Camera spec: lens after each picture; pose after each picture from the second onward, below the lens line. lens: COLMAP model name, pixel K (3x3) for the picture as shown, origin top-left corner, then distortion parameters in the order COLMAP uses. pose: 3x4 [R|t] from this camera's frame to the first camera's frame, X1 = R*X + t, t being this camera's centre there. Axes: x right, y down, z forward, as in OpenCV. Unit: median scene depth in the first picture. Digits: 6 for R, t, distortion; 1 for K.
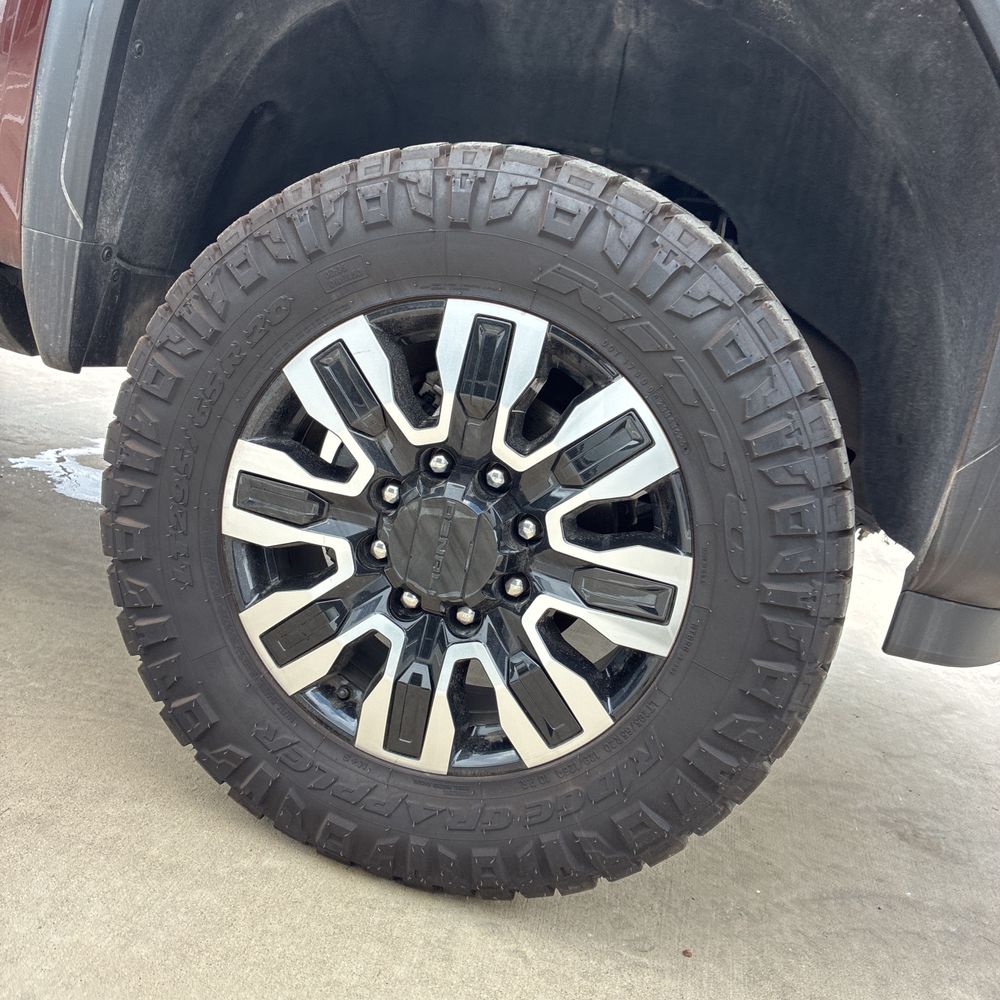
lens RADIAL K [[1040.8, 0, 505.6], [0, 1040.8, 499.7], [0, 0, 1]] dist [0.019825, 0.000000]
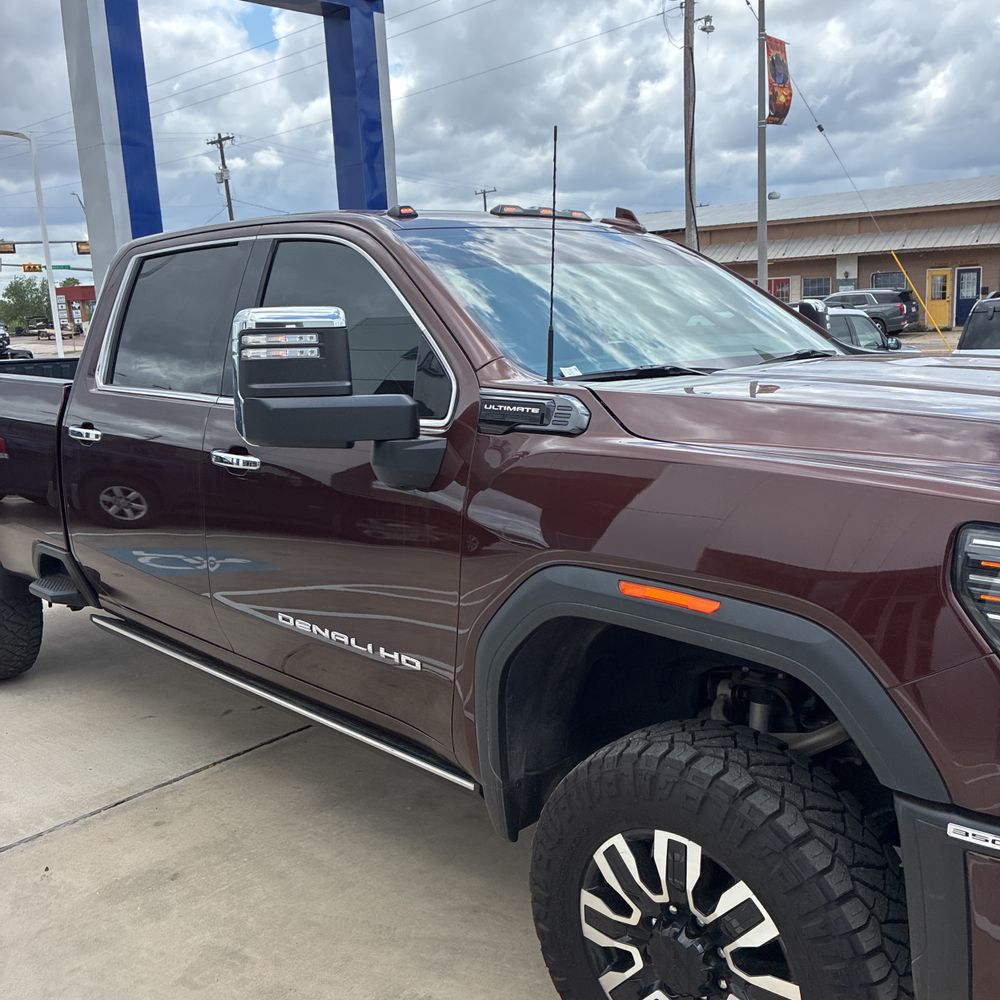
lens RADIAL K [[1040.8, 0, 507.1], [0, 1040.8, 487.0], [0, 0, 1]] dist [0.019825, 0.000000]
pose [[0.815624, -0.173674, -0.551900, 0.858840], [0.120422, 0.983952, -0.131670, -0.571758], [0.565911, 0.040932, 0.823449, -0.731414]]
